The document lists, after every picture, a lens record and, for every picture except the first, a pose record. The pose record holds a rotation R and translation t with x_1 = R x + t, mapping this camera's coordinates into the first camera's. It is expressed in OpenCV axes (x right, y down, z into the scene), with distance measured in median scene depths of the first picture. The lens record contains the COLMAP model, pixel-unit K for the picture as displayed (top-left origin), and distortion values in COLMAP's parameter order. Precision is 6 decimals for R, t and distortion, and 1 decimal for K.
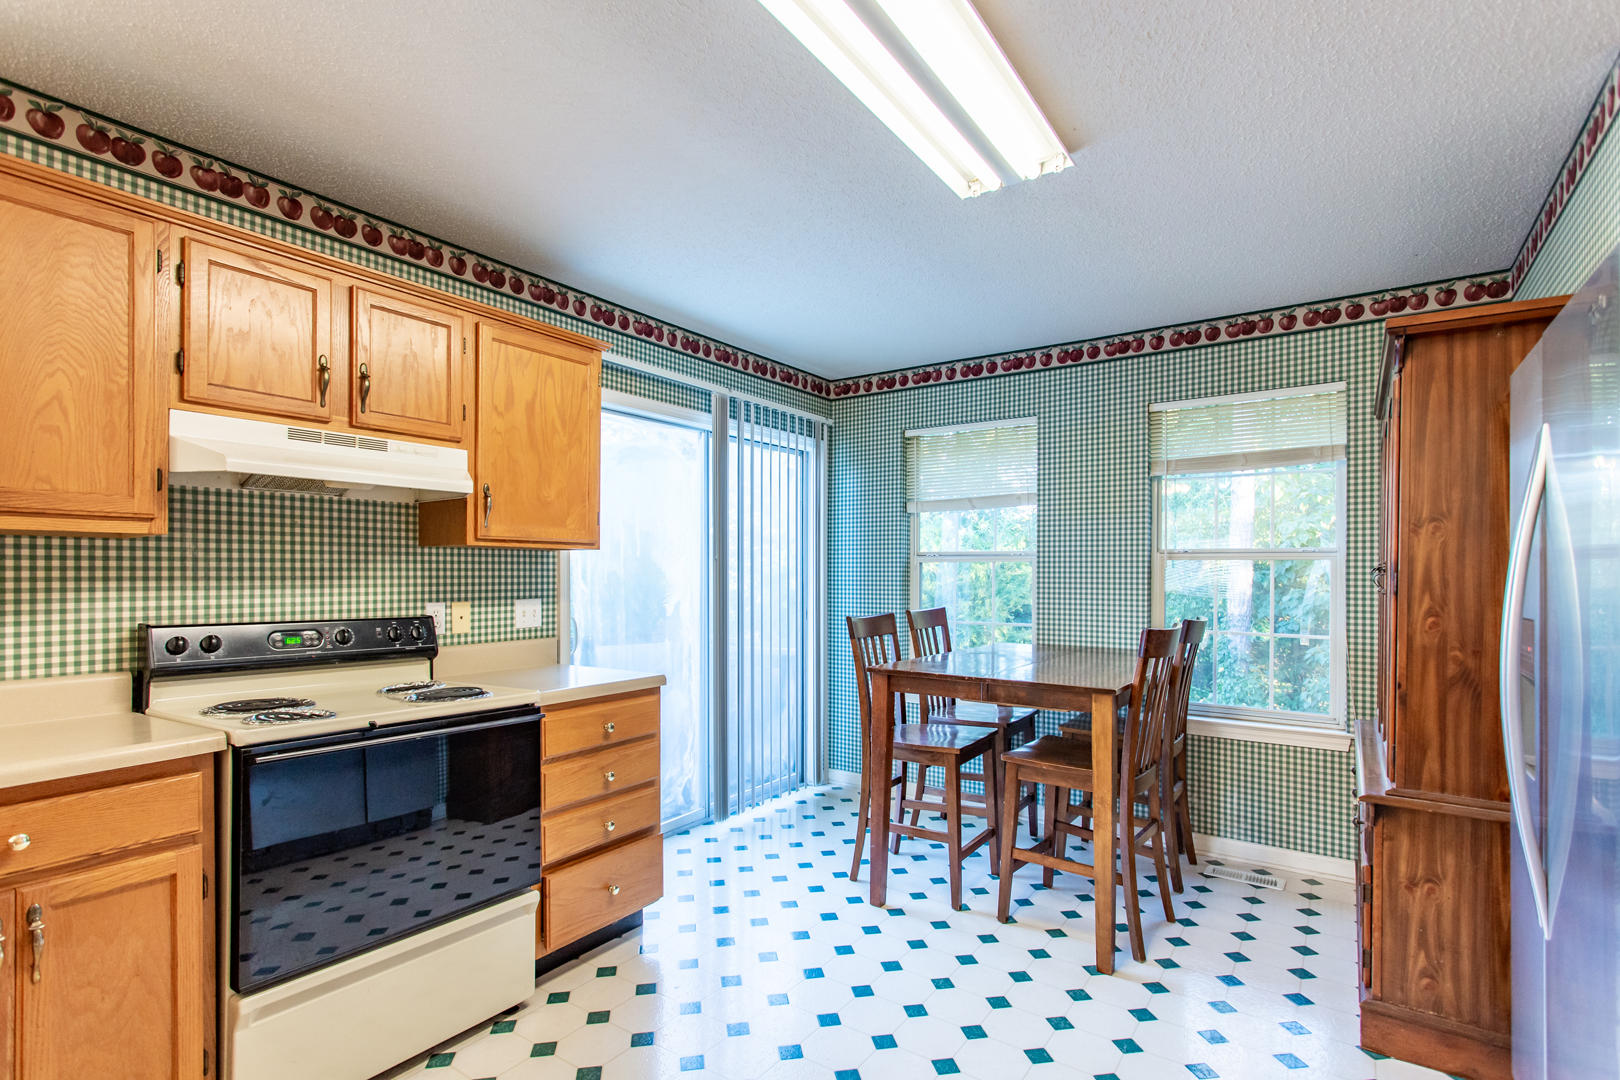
lens RADIAL K [[780.7, 0, 809.4], [0, 780.7, 576.7], [0, 0, 1]] dist [0.001025, 0.000372]
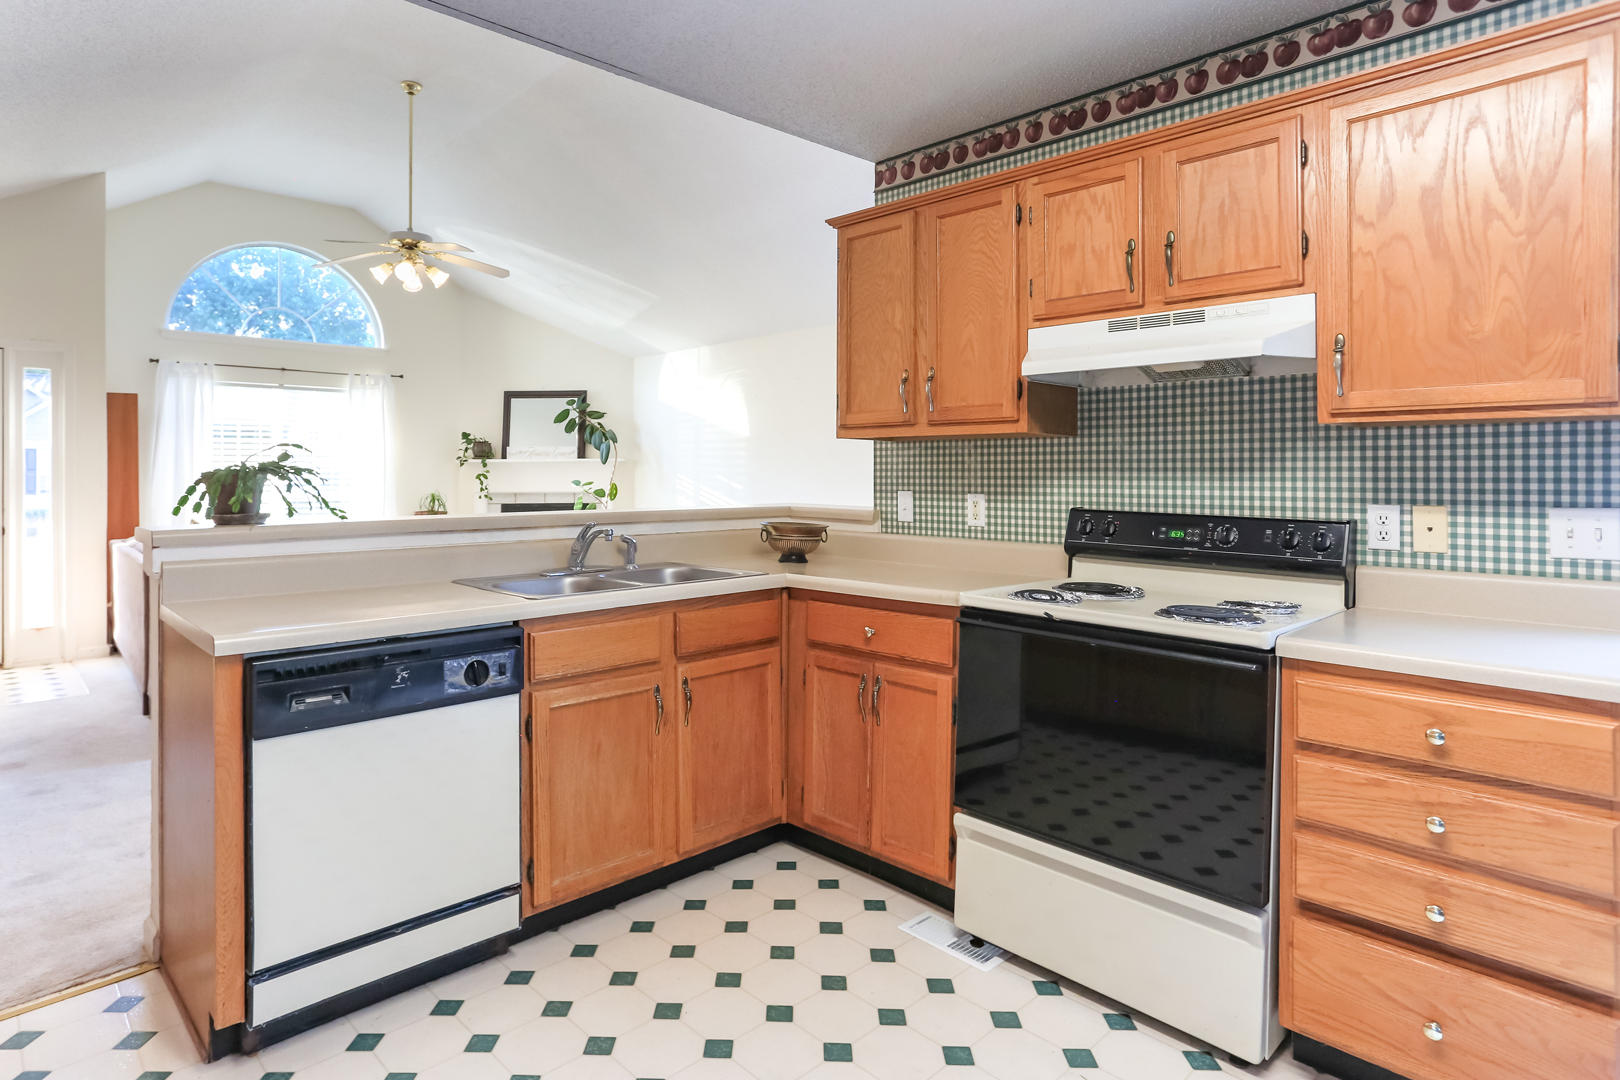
lens RADIAL K [[899.1, 0, 809.2], [0, 899.1, 492.1], [0, 0, 1]] dist [-0.003497, -0.000152]
pose [[-0.194444, 0.029732, -0.980463, 0.485127], [0.001043, 0.999546, 0.030103, -0.004023], [0.980913, 0.004830, -0.194387, 0.724584]]
